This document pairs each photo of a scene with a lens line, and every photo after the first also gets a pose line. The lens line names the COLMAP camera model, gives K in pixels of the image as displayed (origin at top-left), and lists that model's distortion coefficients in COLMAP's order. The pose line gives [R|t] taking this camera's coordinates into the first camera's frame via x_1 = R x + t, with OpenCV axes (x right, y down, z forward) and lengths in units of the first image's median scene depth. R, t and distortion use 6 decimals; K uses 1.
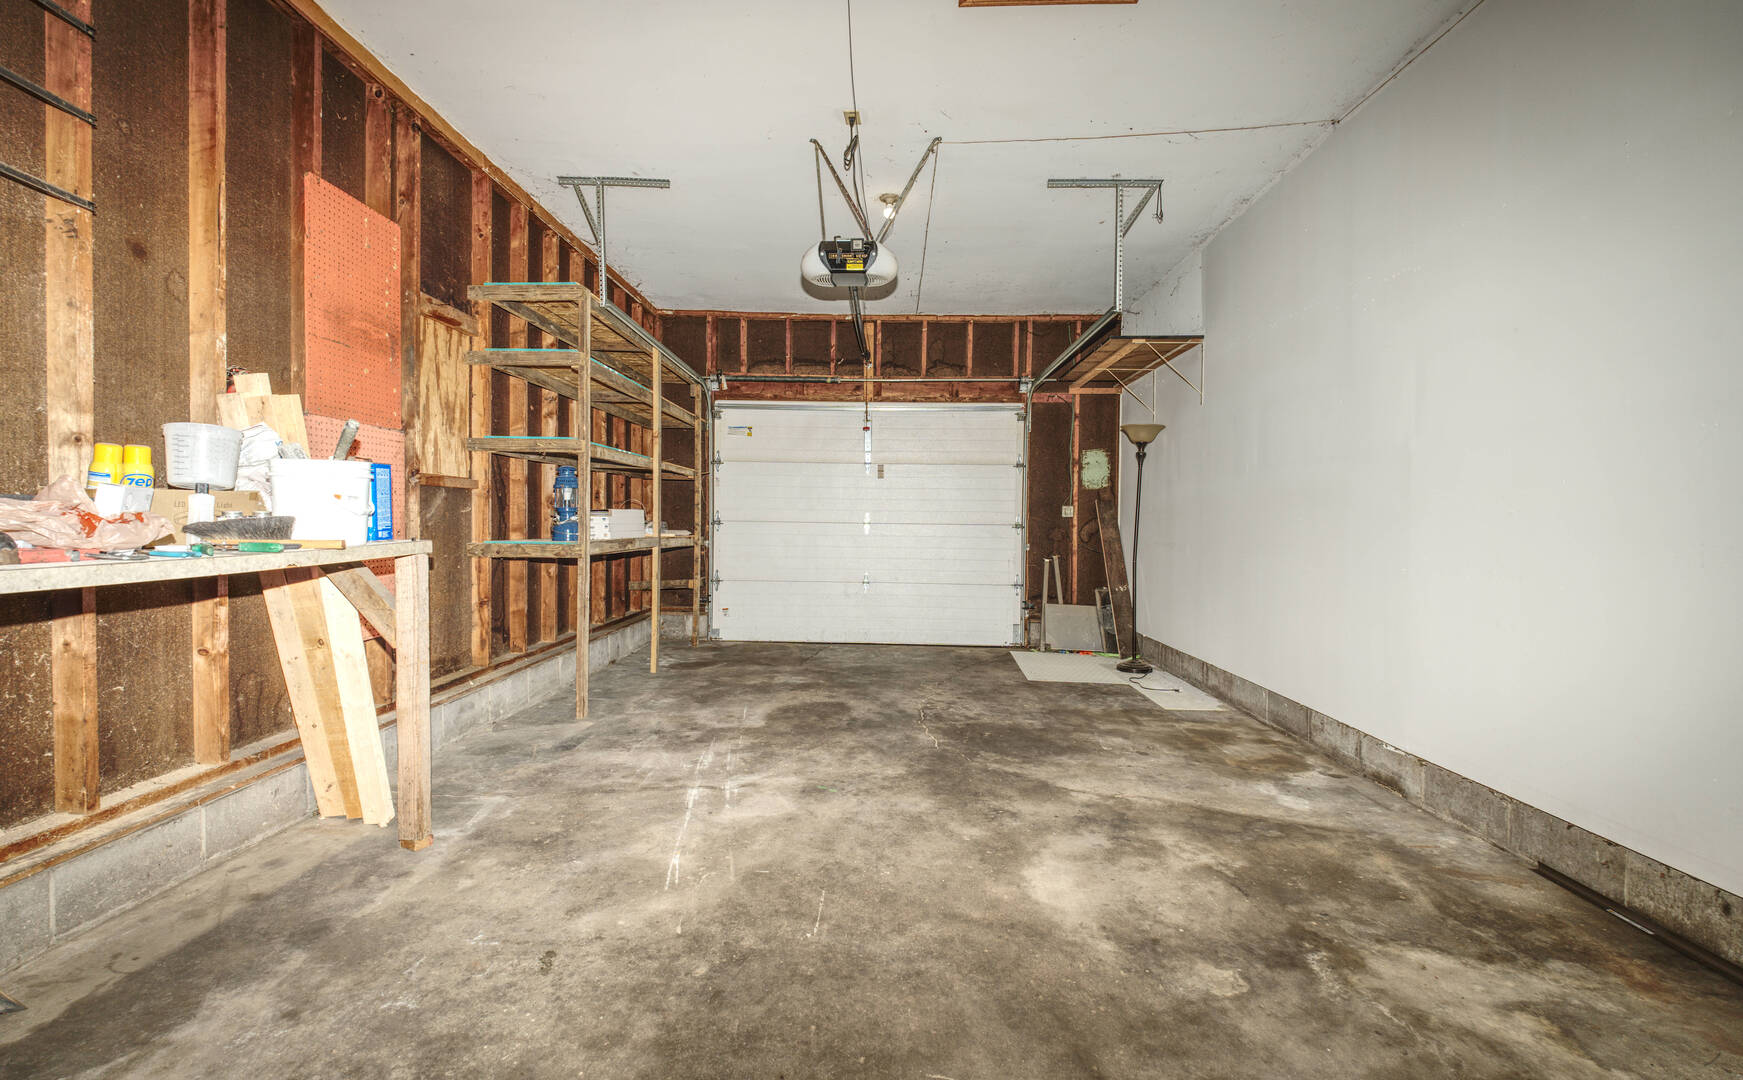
lens RADIAL K [[789.6, 0, 873.4], [0, 789.6, 541.6], [0, 0, 1]] dist [-0.019902, -0.000155]
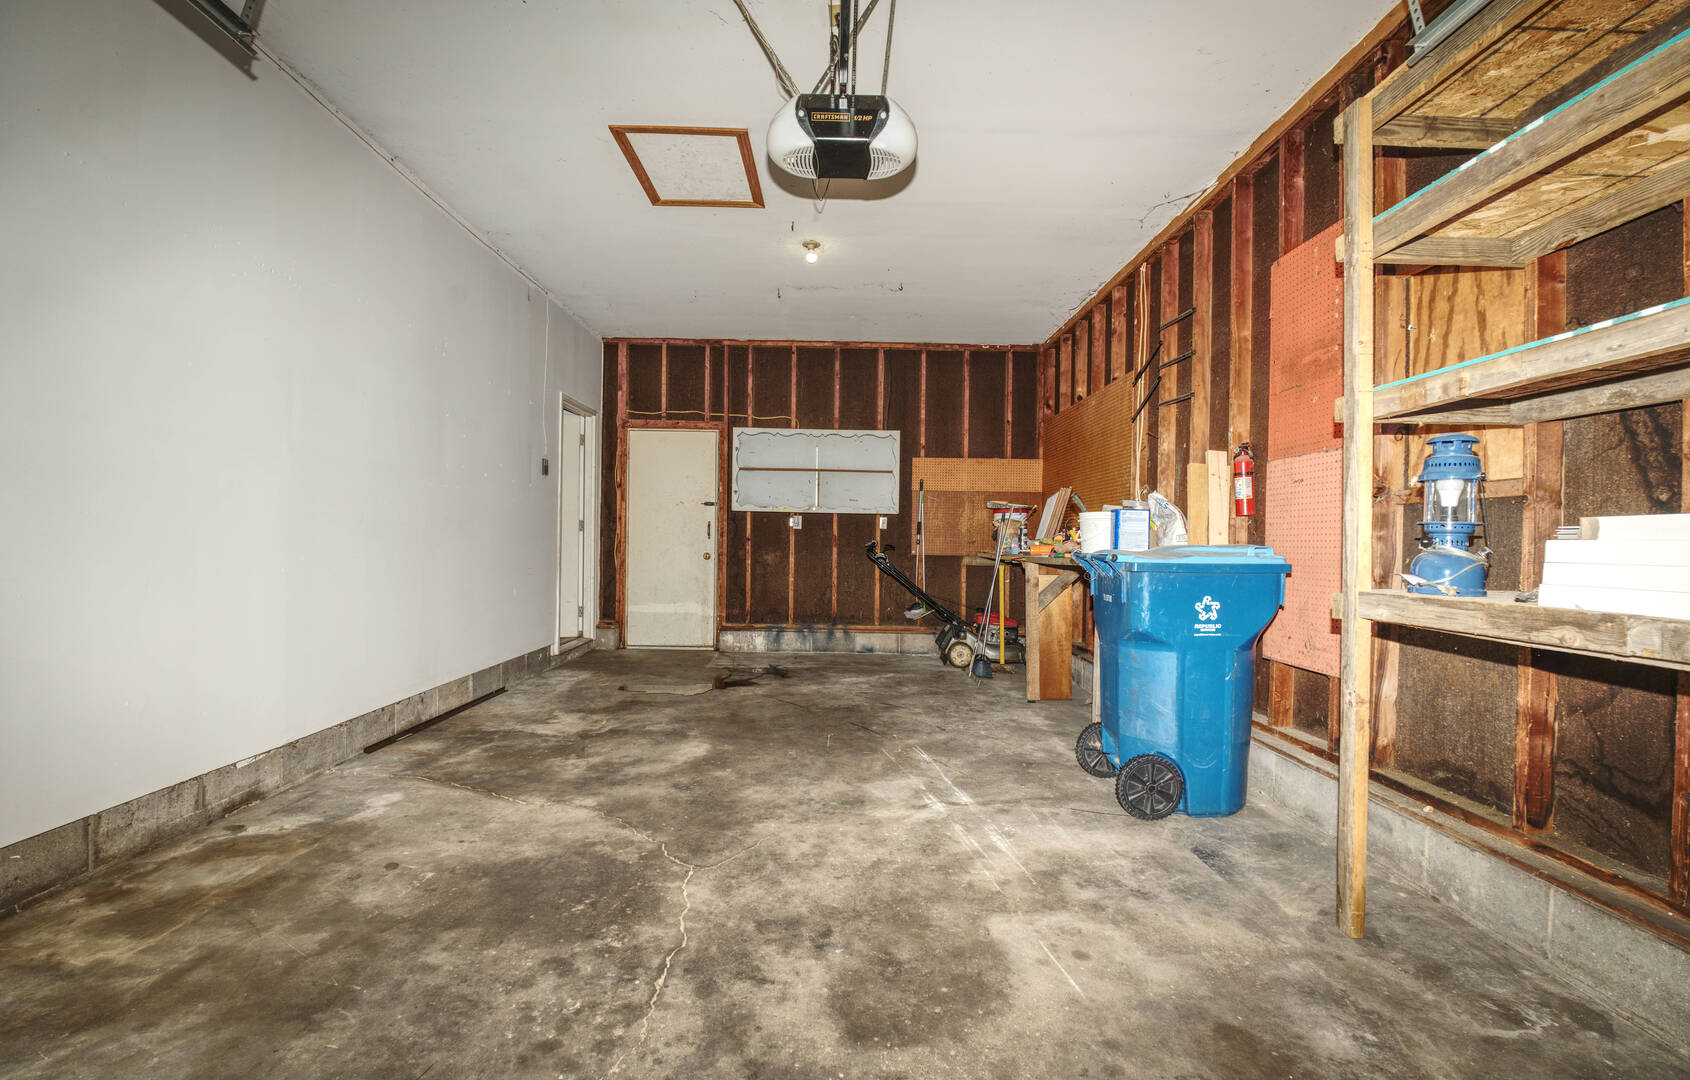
lens RADIAL K [[746.8, 0, 845.5], [0, 746.8, 540.8], [0, 0, 1]] dist [-0.000372, -0.000005]
pose [[-0.999194, -0.025721, -0.030809, -0.027160], [-0.026539, 0.999298, 0.026445, -0.046360], [0.030107, 0.027241, -0.999175, 1.891816]]
